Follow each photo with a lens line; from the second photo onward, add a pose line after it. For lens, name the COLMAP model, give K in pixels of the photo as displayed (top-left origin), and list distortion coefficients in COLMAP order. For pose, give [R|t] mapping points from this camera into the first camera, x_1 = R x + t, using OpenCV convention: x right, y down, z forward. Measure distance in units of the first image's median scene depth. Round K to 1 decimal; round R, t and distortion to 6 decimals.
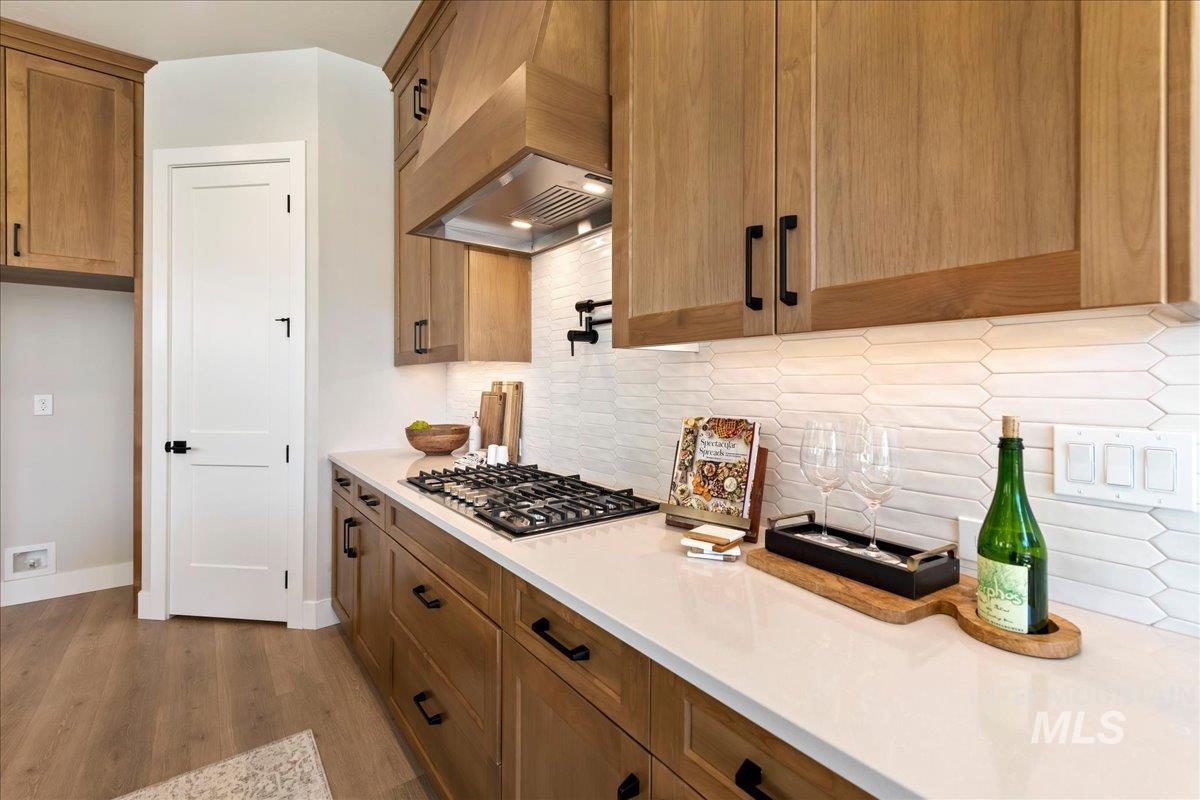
lens RADIAL K [[526.9, 0, 607.2], [0, 526.9, 381.7], [0, 0, 1]] dist [0.007979, -0.000886]
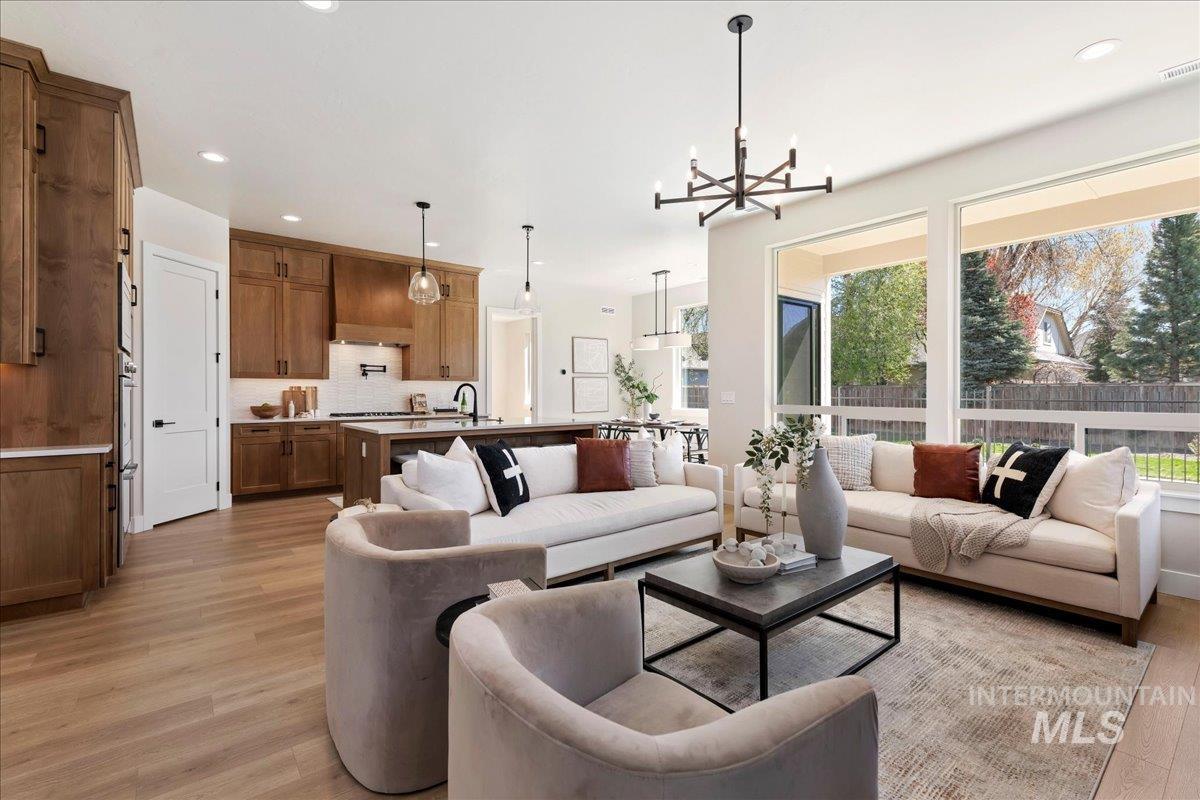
lens RADIAL K [[526.9, 0, 601.5], [0, 526.9, 389.9], [0, 0, 1]] dist [0.007979, -0.000886]
pose [[-0.028780, 0.003568, 0.999579, -5.355434], [0.000673, 0.999993, -0.003550, 0.051498], [-0.999586, 0.000571, -0.028782, -0.747524]]
